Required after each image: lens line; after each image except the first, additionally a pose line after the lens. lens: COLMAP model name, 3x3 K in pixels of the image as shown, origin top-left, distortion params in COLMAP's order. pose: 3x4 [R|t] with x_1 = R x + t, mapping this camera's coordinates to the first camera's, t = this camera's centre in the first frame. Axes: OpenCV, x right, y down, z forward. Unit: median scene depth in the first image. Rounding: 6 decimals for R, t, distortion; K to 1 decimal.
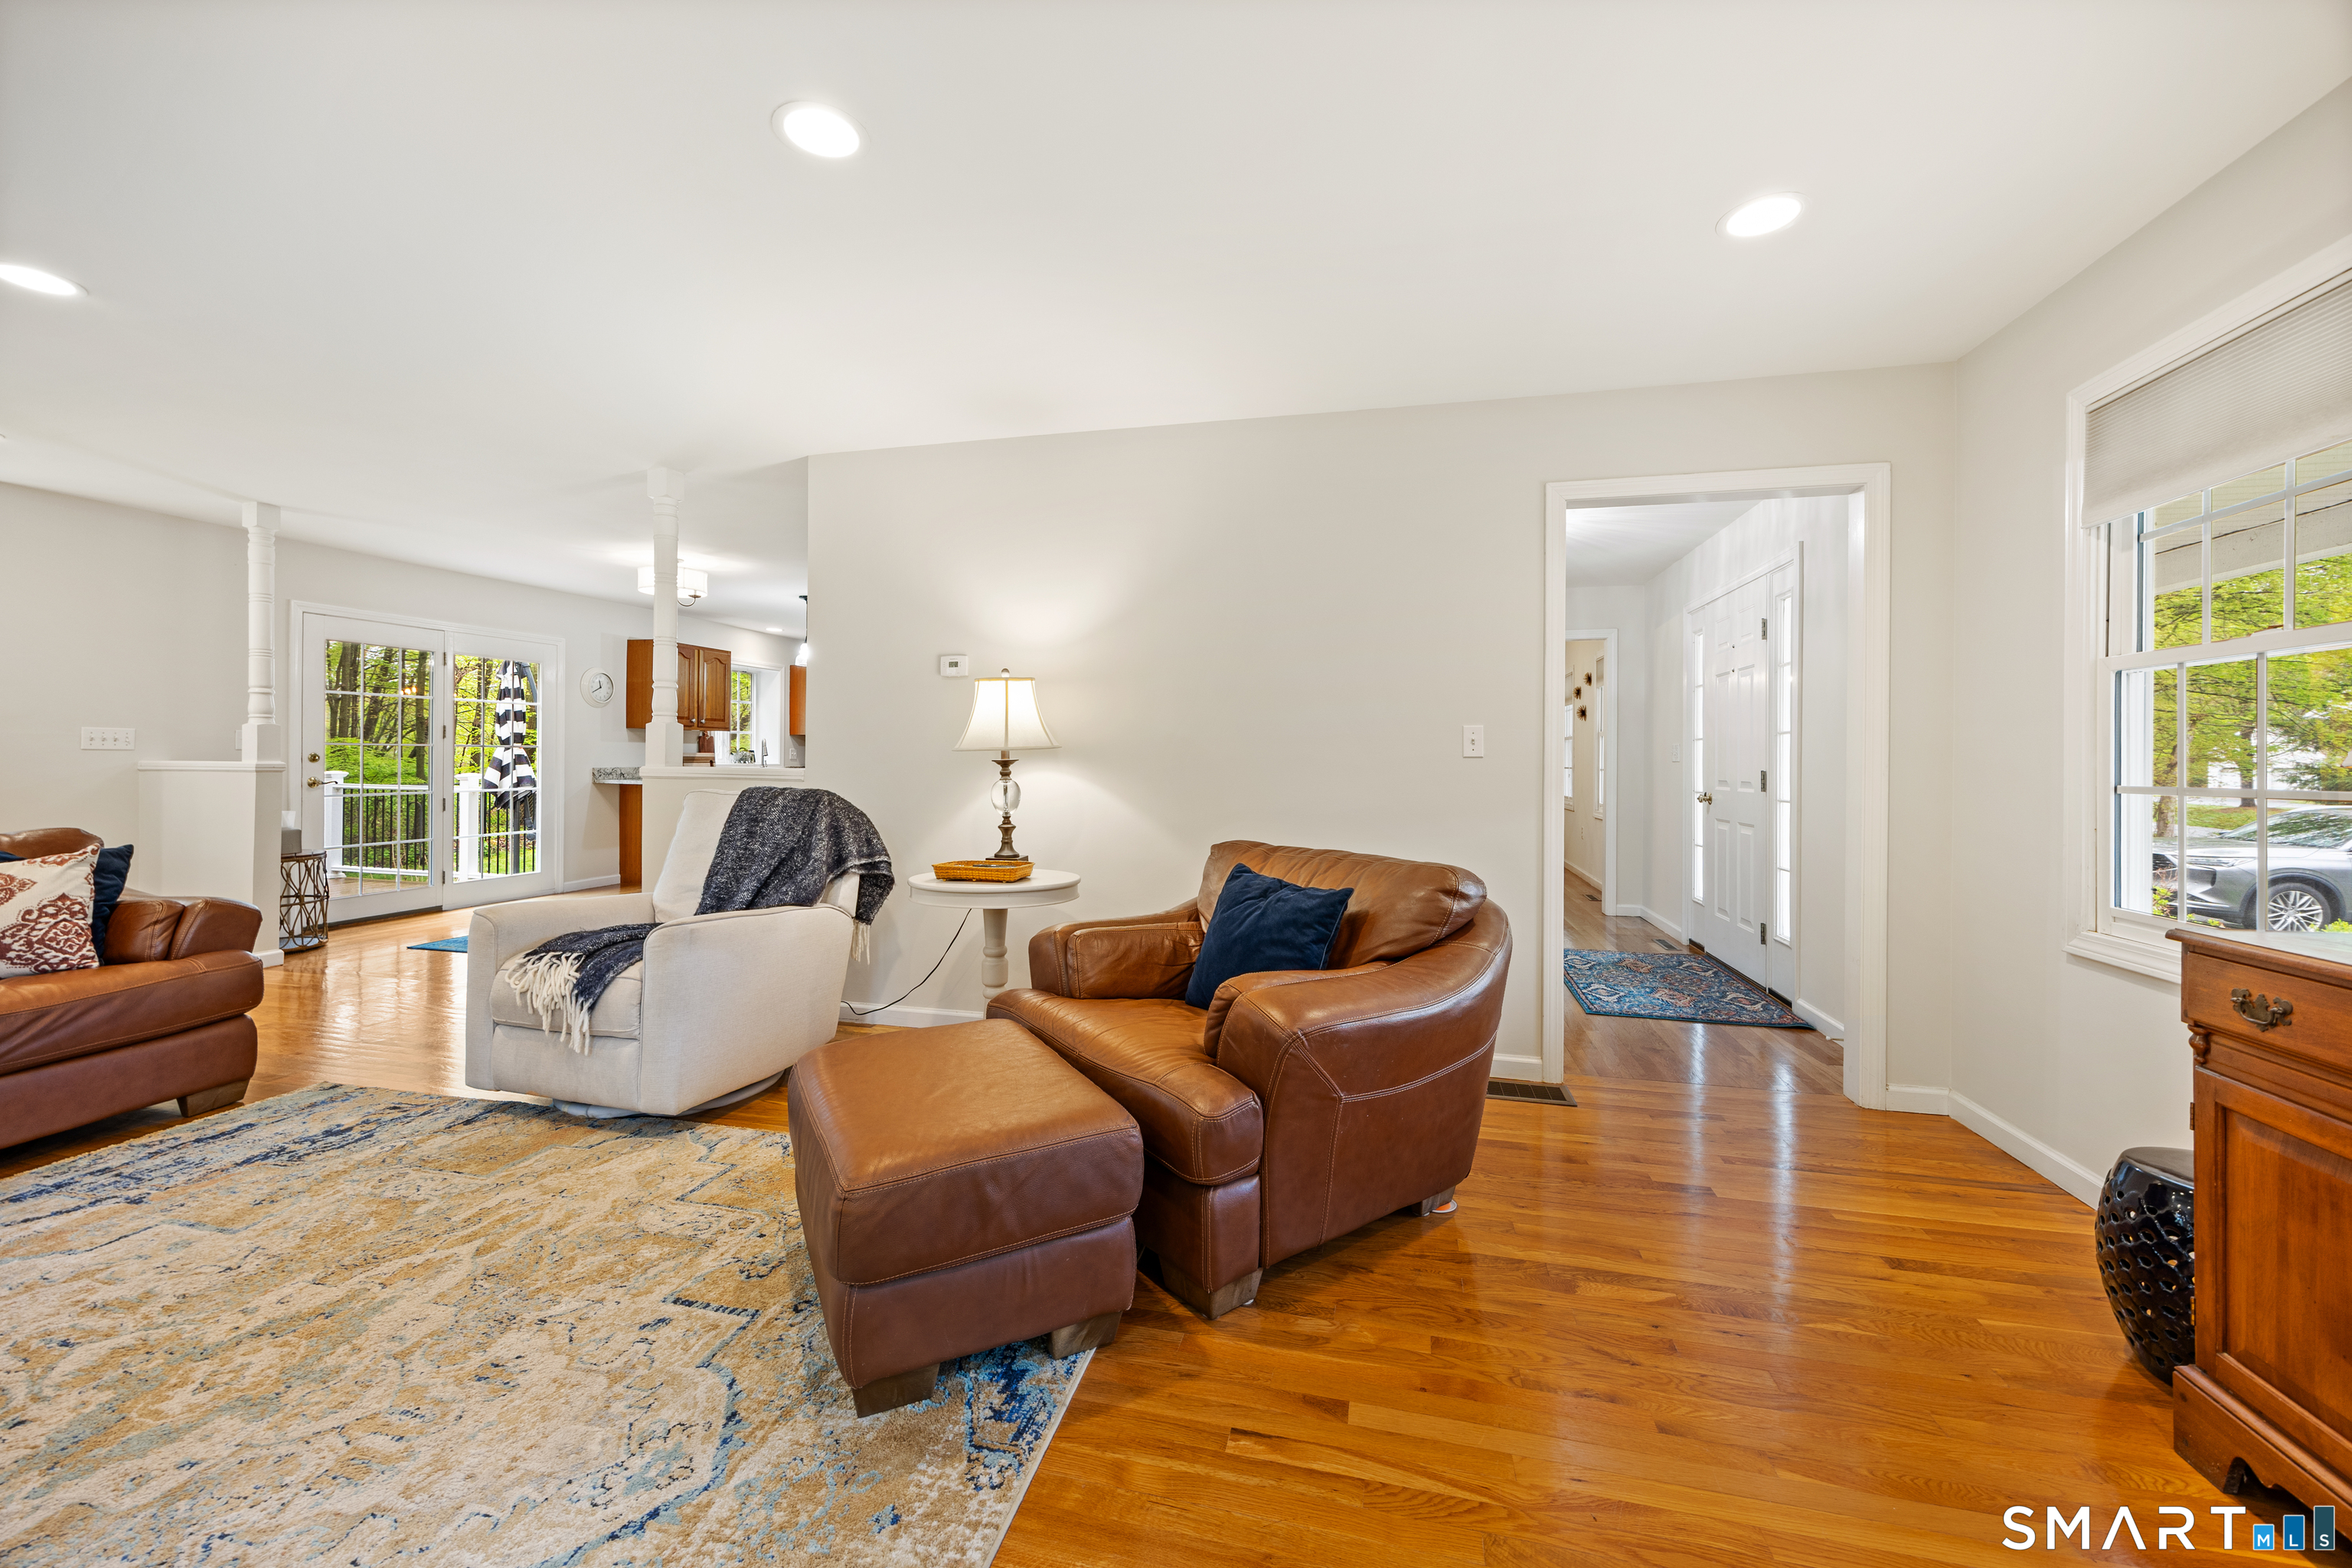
lens RADIAL K [[919.9, 0, 1178.0], [0, 919.9, 759.6], [0, 0, 1]] dist [-0.001460, 0.000006]
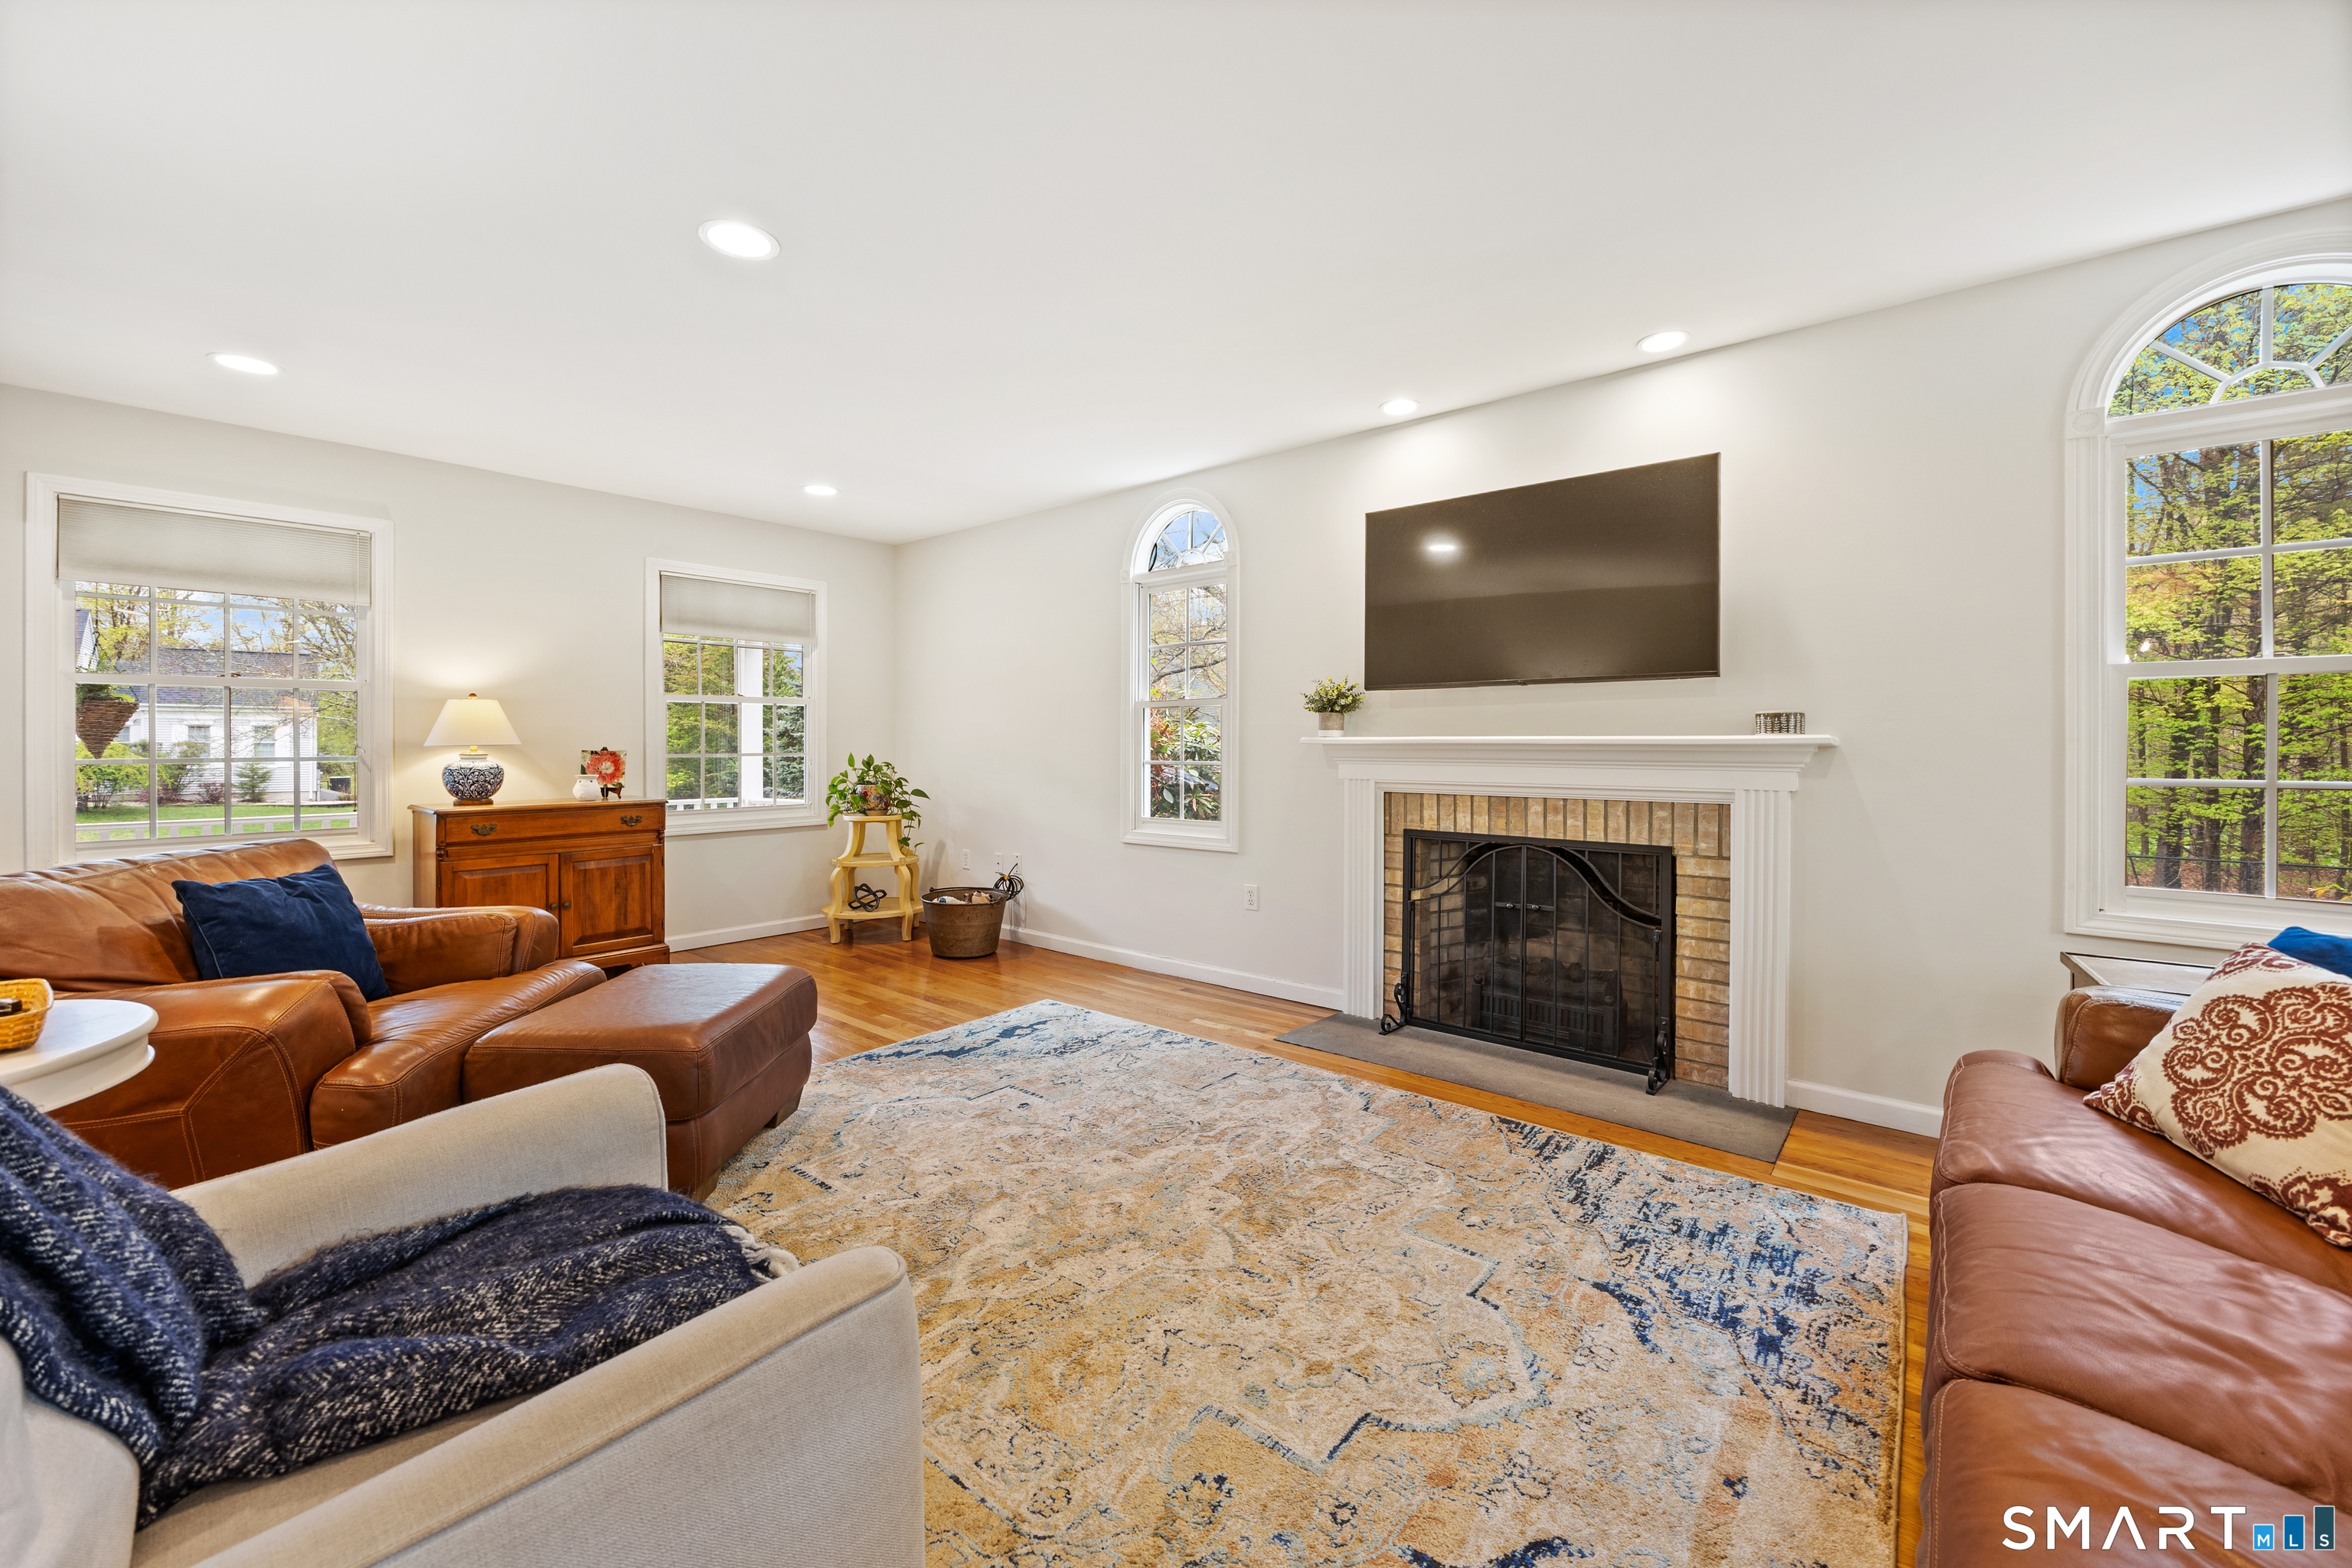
lens RADIAL K [[948.6, 0, 1180.1], [0, 948.6, 740.6], [0, 0, 1]] dist [0.013910, -0.000017]
pose [[-0.892958, -0.004881, 0.450114, -0.969145], [-0.004786, 0.999988, 0.001351, -0.011011], [-0.450115, -0.000948, -0.892970, 1.214057]]
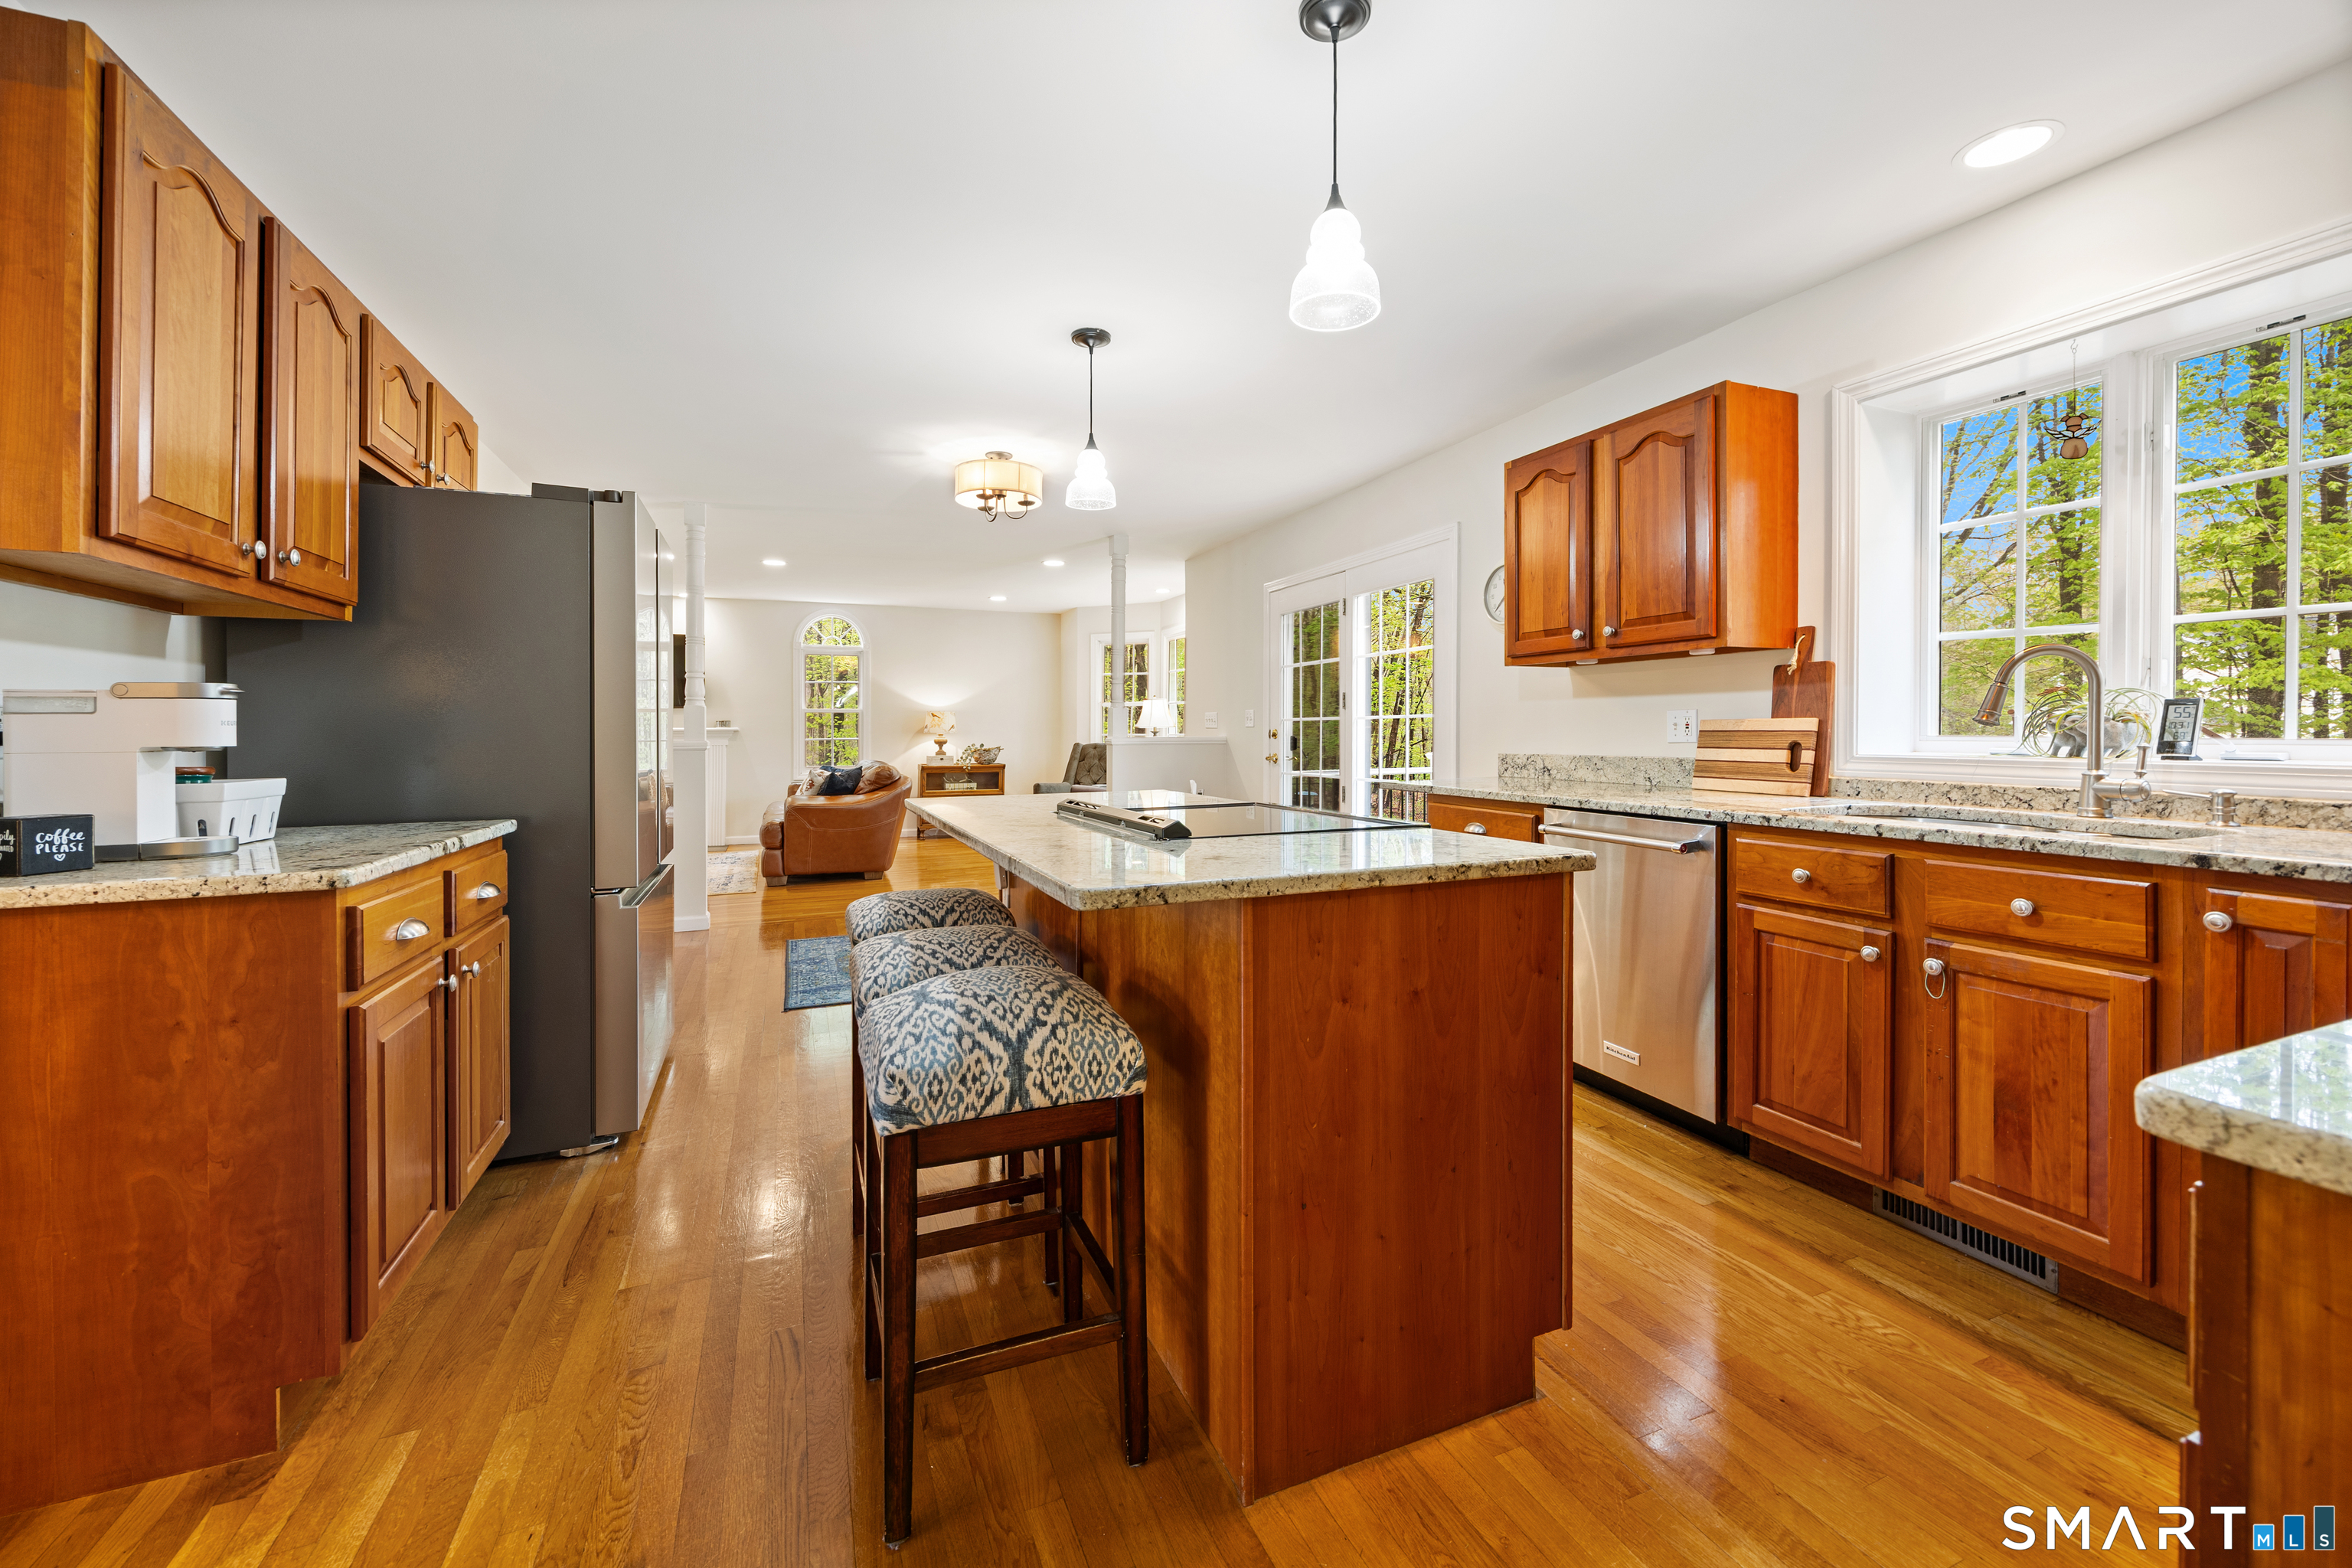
lens RADIAL K [[933.3, 0, 1176.6], [0, 933.3, 728.1], [0, 0, 1]] dist [-0.001367, -0.000088]
pose [[-0.813135, -0.002248, -0.582071, -0.502988], [-0.004613, 0.999986, 0.002583, -0.030707], [0.582058, 0.004785, -0.813134, 3.419209]]
